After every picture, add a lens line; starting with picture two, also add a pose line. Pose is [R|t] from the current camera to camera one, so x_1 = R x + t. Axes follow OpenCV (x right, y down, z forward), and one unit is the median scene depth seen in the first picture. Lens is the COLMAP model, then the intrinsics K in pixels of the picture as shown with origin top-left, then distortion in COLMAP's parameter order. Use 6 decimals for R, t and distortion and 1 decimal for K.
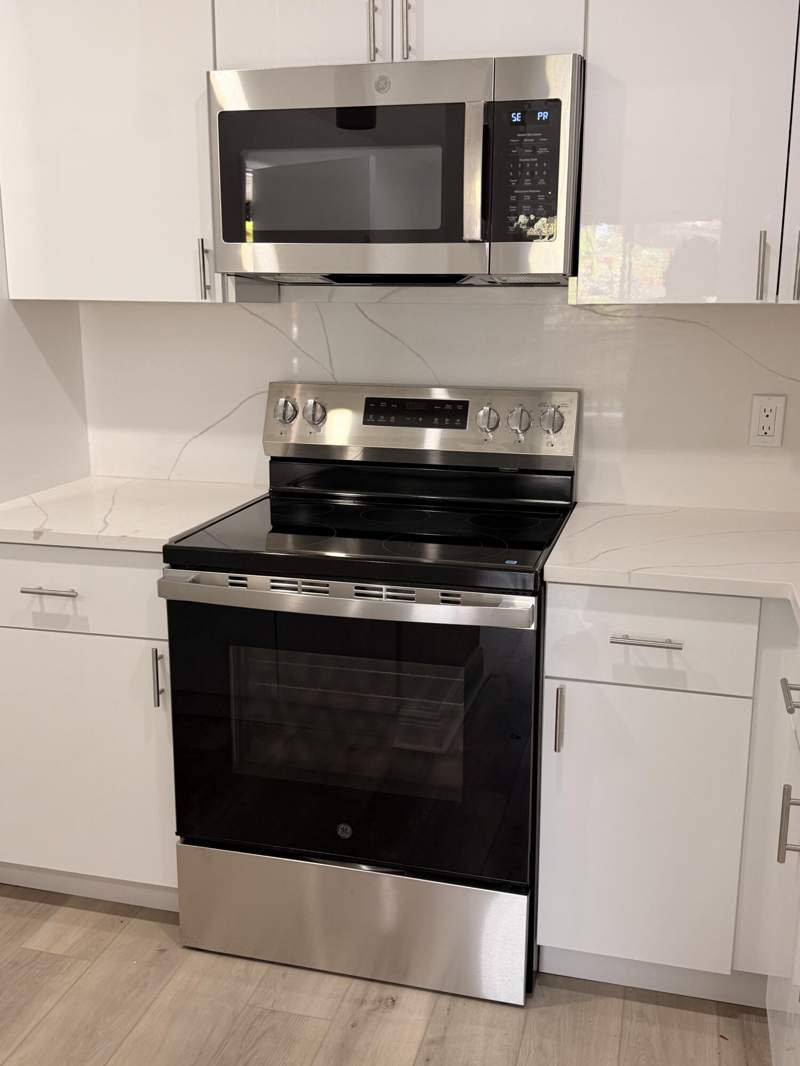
lens RADIAL K [[1042.1, 0, 400.0], [0, 1042.1, 533.0], [0, 0, 1]] dist [0.173158, -0.384068]
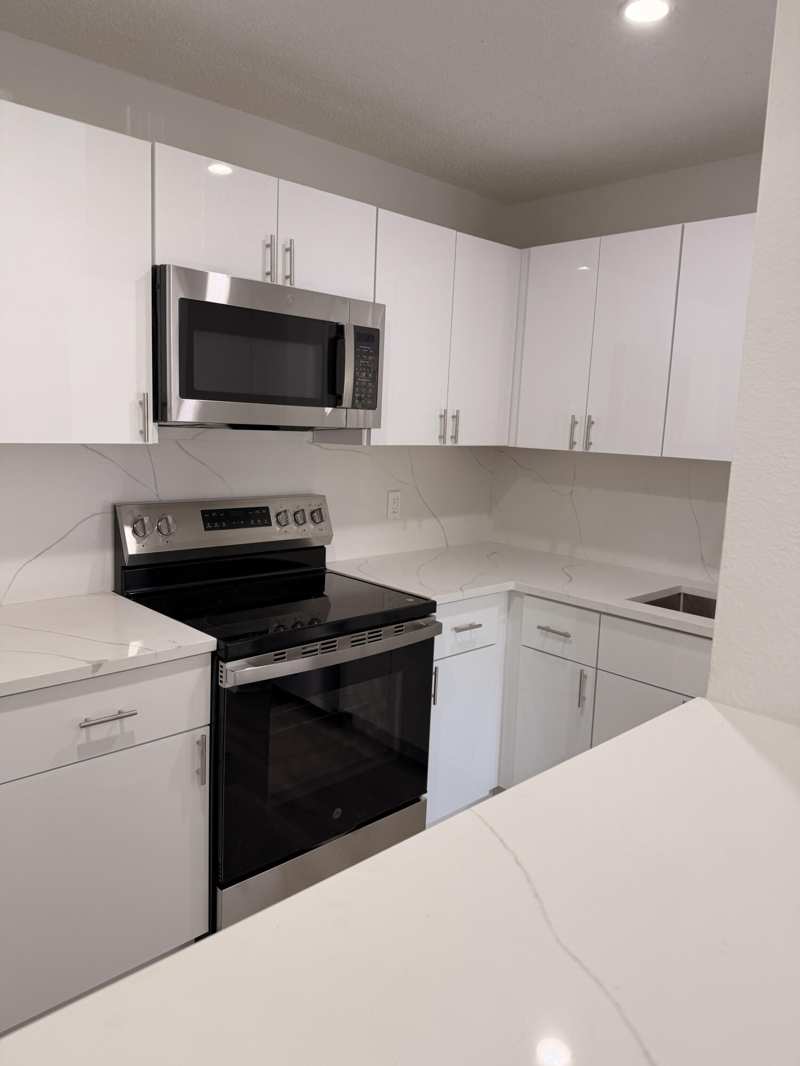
lens RADIAL K [[740.6, 0, 400.0], [0, 740.6, 533.0], [0, 0, 1]] dist [0.108822, -0.161487]
pose [[0.525109, -0.113807, 0.843391, -0.852352], [0.151653, 0.987670, 0.038854, -0.121725], [-0.837414, 0.107500, 0.535894, 0.349993]]
